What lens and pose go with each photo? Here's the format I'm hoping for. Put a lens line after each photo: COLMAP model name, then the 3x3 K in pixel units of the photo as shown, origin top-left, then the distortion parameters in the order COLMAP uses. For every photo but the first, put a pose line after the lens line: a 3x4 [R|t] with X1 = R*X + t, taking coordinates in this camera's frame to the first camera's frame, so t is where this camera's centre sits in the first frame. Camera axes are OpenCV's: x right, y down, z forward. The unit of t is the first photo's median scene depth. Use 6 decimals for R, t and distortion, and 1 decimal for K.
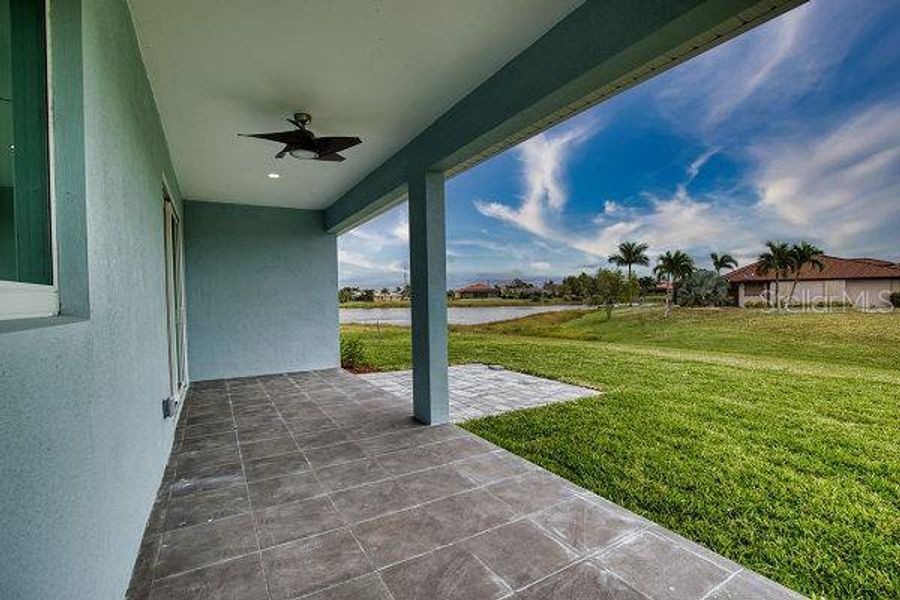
lens RADIAL K [[411.0, 0, 454.1], [0, 411.0, 305.2], [0, 0, 1]] dist [-0.035052, 0.006368]
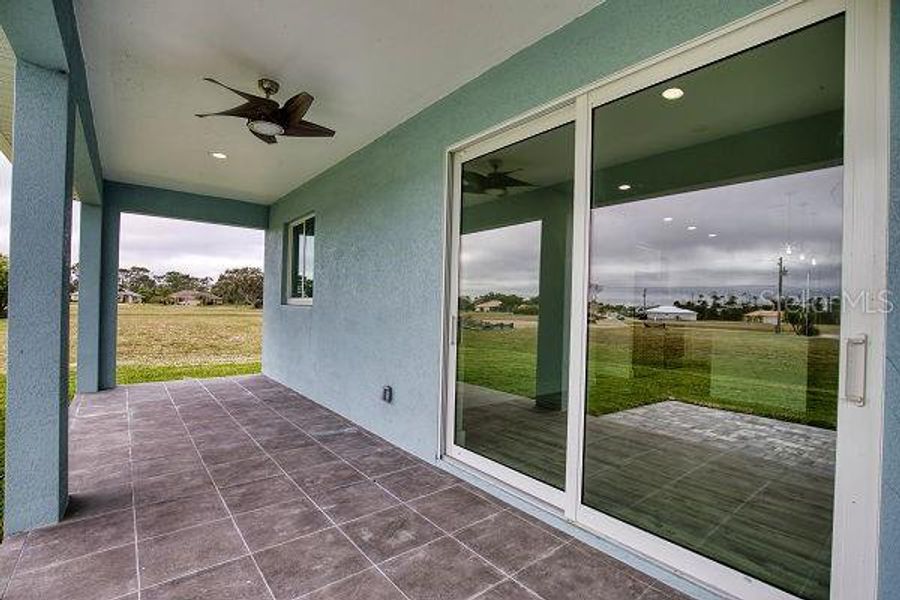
lens RADIAL K [[411.0, 0, 454.1], [0, 411.0, 305.2], [0, 0, 1]] dist [-0.035052, 0.006368]
pose [[-0.988685, 0.000308, -0.150009, -0.642285], [-0.002722, 0.999796, 0.019995, -0.021962], [0.149984, 0.020177, -0.988482, 1.939289]]
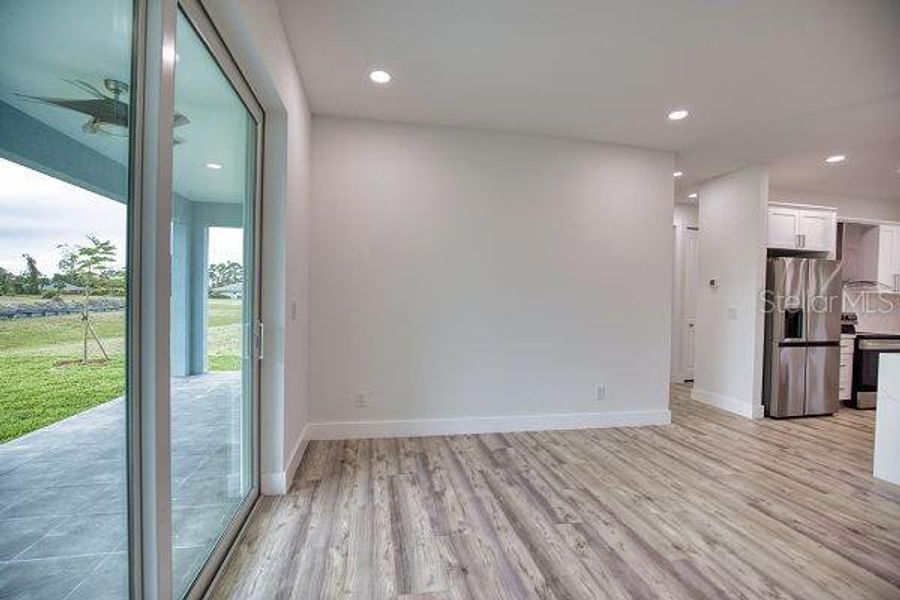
lens RADIAL K [[411.0, 0, 454.1], [0, 411.0, 305.2], [0, 0, 1]] dist [-0.035052, 0.006368]
pose [[-0.942583, 0.002035, 0.333966, -1.325703], [0.012362, 0.999509, 0.028798, -0.027327], [-0.333743, 0.031273, -0.942145, 1.585642]]
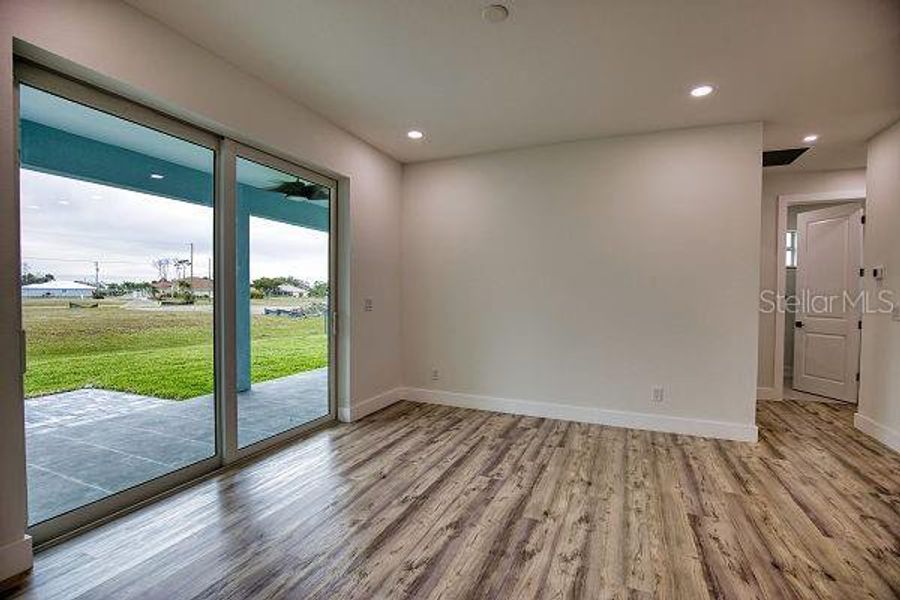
lens RADIAL K [[411.0, 0, 454.1], [0, 411.0, 305.2], [0, 0, 1]] dist [-0.035052, 0.006368]
pose [[-0.594707, 0.000605, 0.803942, -1.884394], [0.021943, 0.999639, 0.015480, -0.008017], [-0.803643, 0.026847, -0.594506, 1.443919]]
